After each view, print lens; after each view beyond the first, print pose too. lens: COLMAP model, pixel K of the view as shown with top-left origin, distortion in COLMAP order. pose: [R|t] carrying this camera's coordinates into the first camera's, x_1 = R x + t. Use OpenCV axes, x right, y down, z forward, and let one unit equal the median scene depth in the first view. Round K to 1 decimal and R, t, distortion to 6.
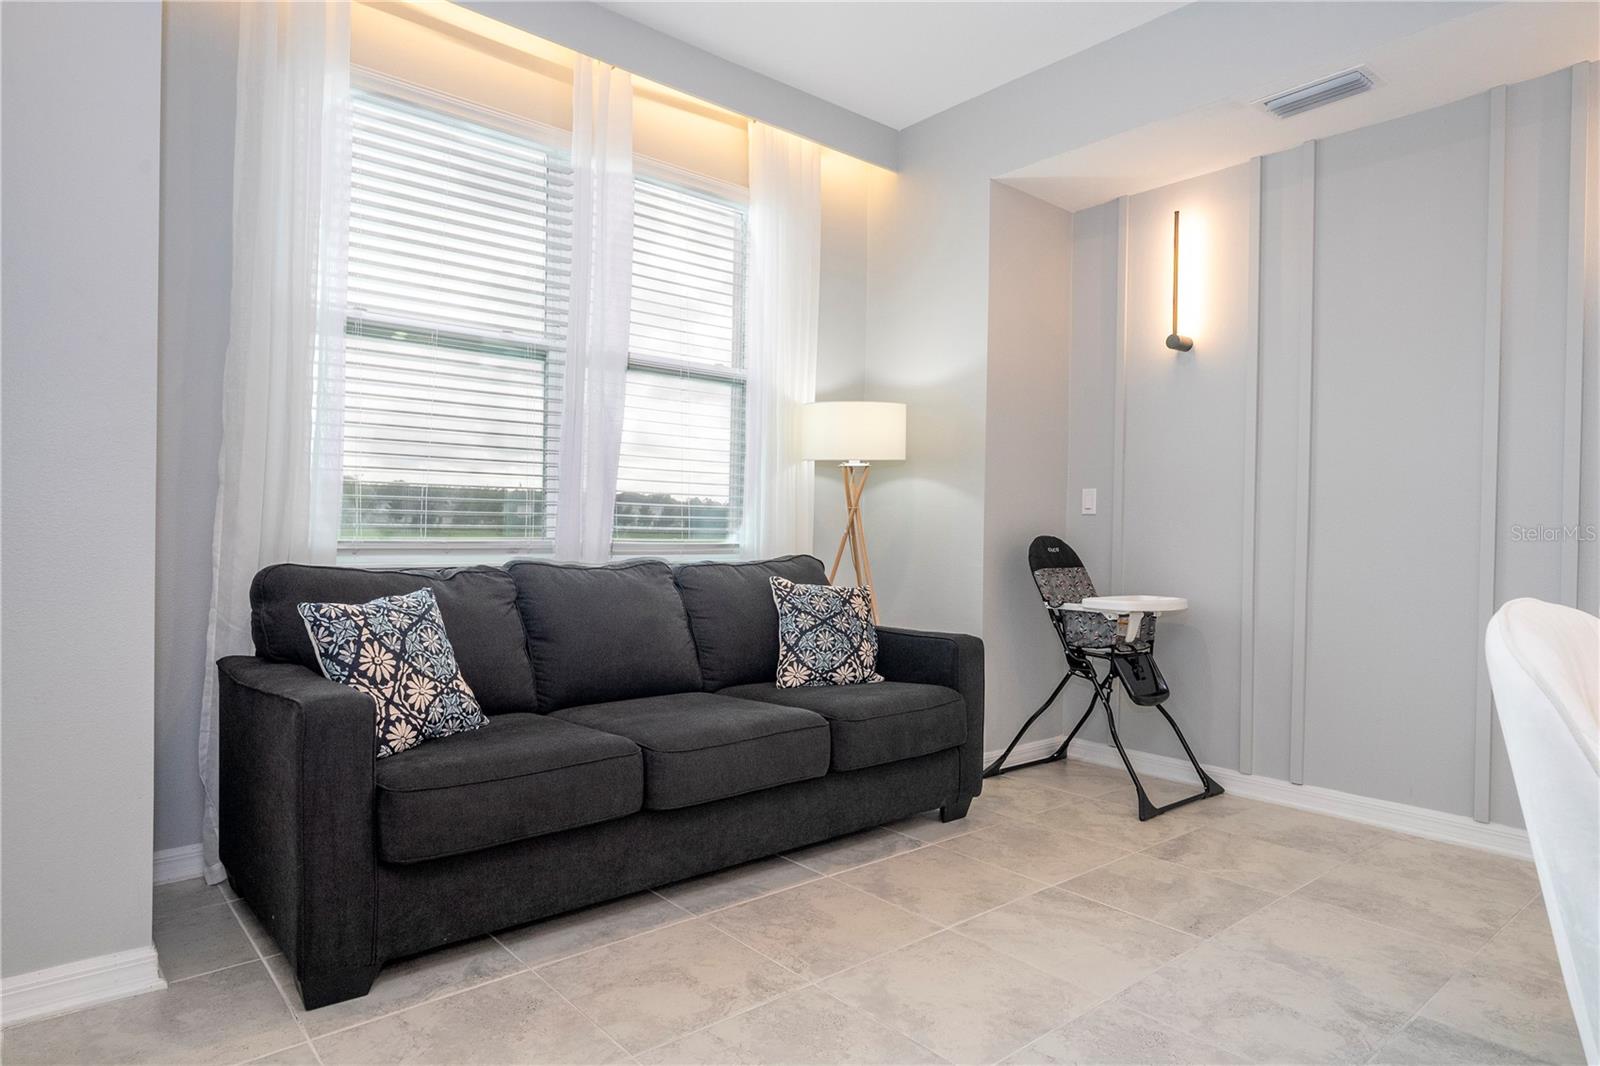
lens RADIAL K [[925.3, 0, 808.5], [0, 925.3, 535.9], [0, 0, 1]] dist [-0.001092, 0.001548]
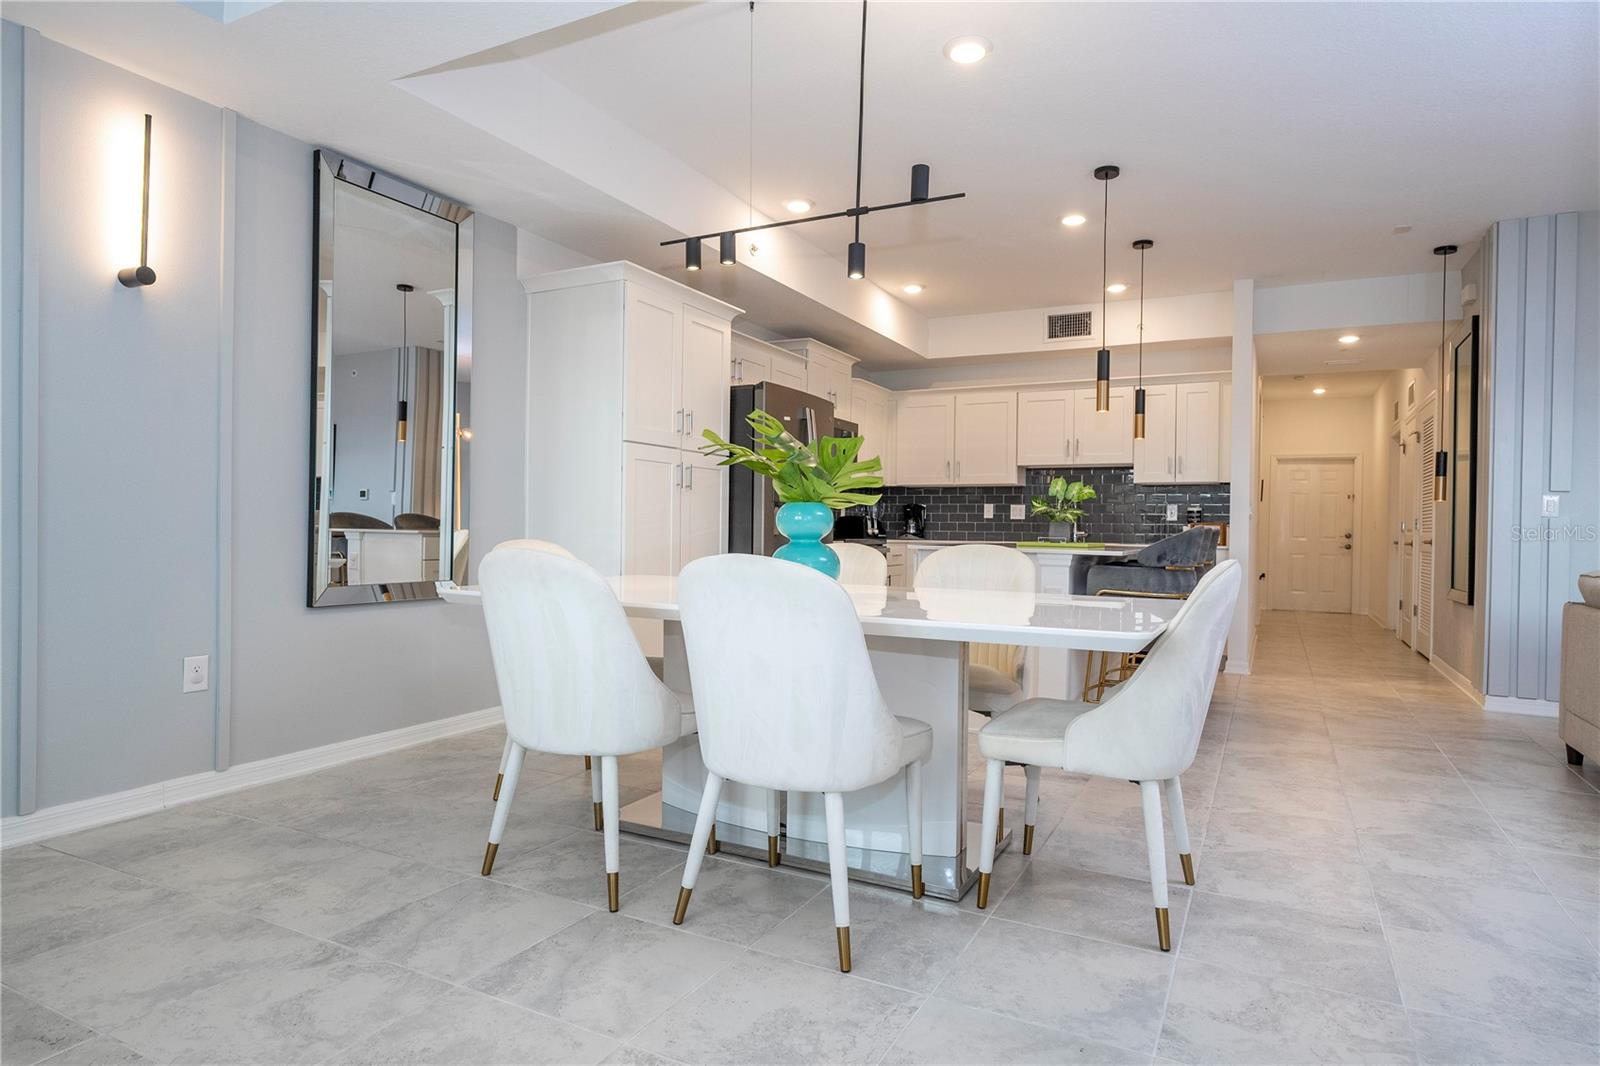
lens RADIAL K [[901.0, 0, 819.3], [0, 901.0, 533.0], [0, 0, 1]] dist [0.001336, 0.001479]
pose [[-0.380959, -0.028017, 0.924167, -0.431674], [-0.017040, 0.999584, 0.023279, -0.009040], [-0.924435, -0.006879, -0.381278, 0.654455]]
